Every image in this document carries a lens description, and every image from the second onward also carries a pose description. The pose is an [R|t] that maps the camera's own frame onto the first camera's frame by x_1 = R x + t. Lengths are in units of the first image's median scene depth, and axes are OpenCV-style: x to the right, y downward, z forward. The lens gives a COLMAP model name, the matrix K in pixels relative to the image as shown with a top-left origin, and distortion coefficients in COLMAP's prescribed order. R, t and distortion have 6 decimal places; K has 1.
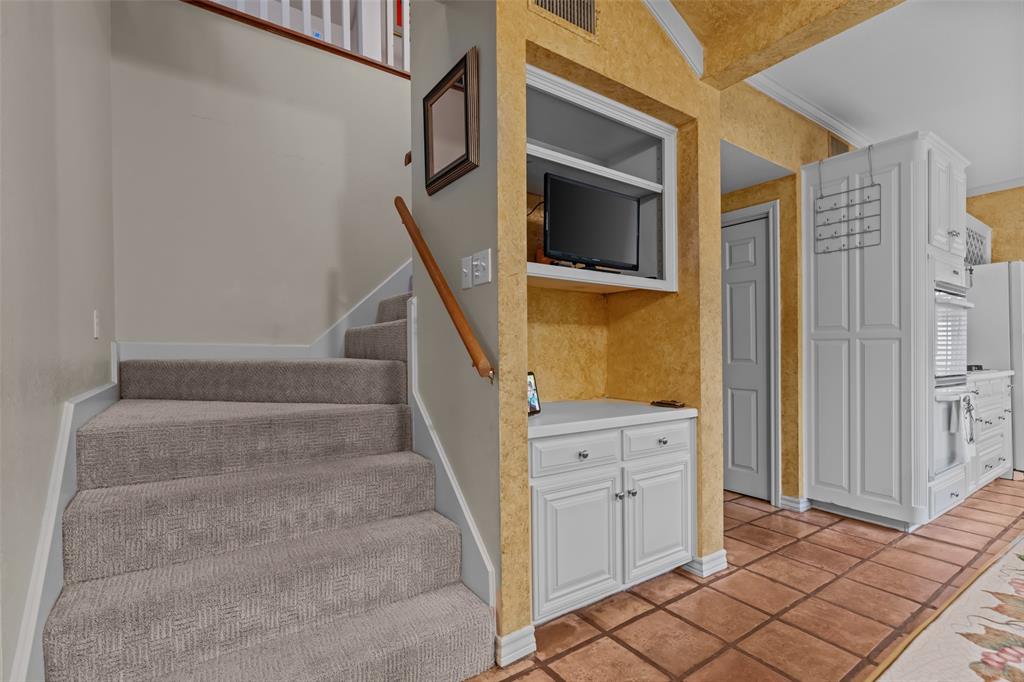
lens RADIAL K [[472.2, 0, 515.7], [0, 472.2, 350.8], [0, 0, 1]] dist [-0.004438, 0.000833]
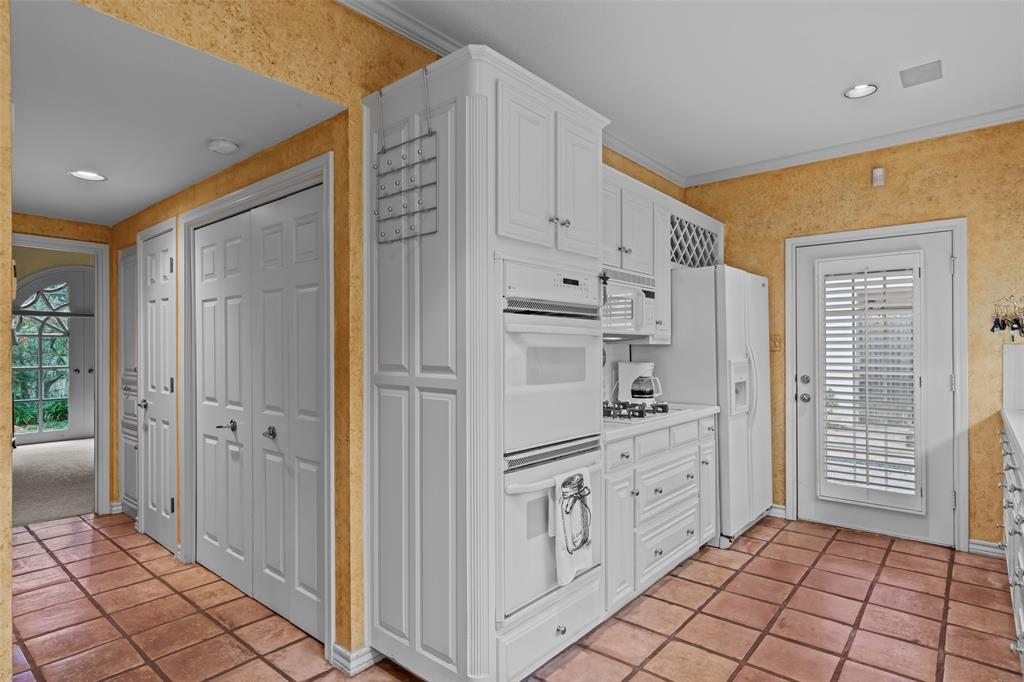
lens RADIAL K [[544.4, 0, 508.4], [0, 544.4, 347.6], [0, 0, 1]] dist [-0.001387, 0.000994]
pose [[0.966403, -0.004819, 0.256986, 0.613983], [0.005264, 0.999986, -0.001044, -0.070141], [-0.256977, 0.002361, 0.966415, 0.276412]]
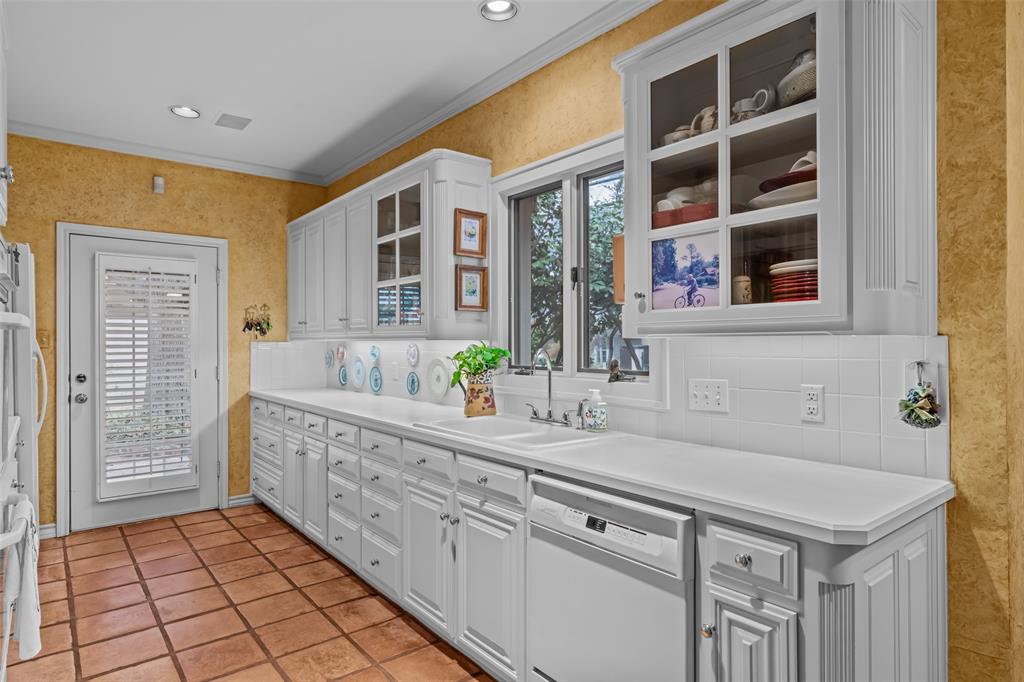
lens RADIAL K [[583.1, 0, 509.4], [0, 583.1, 341.9], [0, 0, 1]] dist [0.000891, 0.005969]
pose [[-0.067285, -0.002606, 0.997730, 0.291155], [0.002550, 0.999993, 0.002784, -0.073667], [-0.997731, 0.002732, -0.067278, 0.484021]]
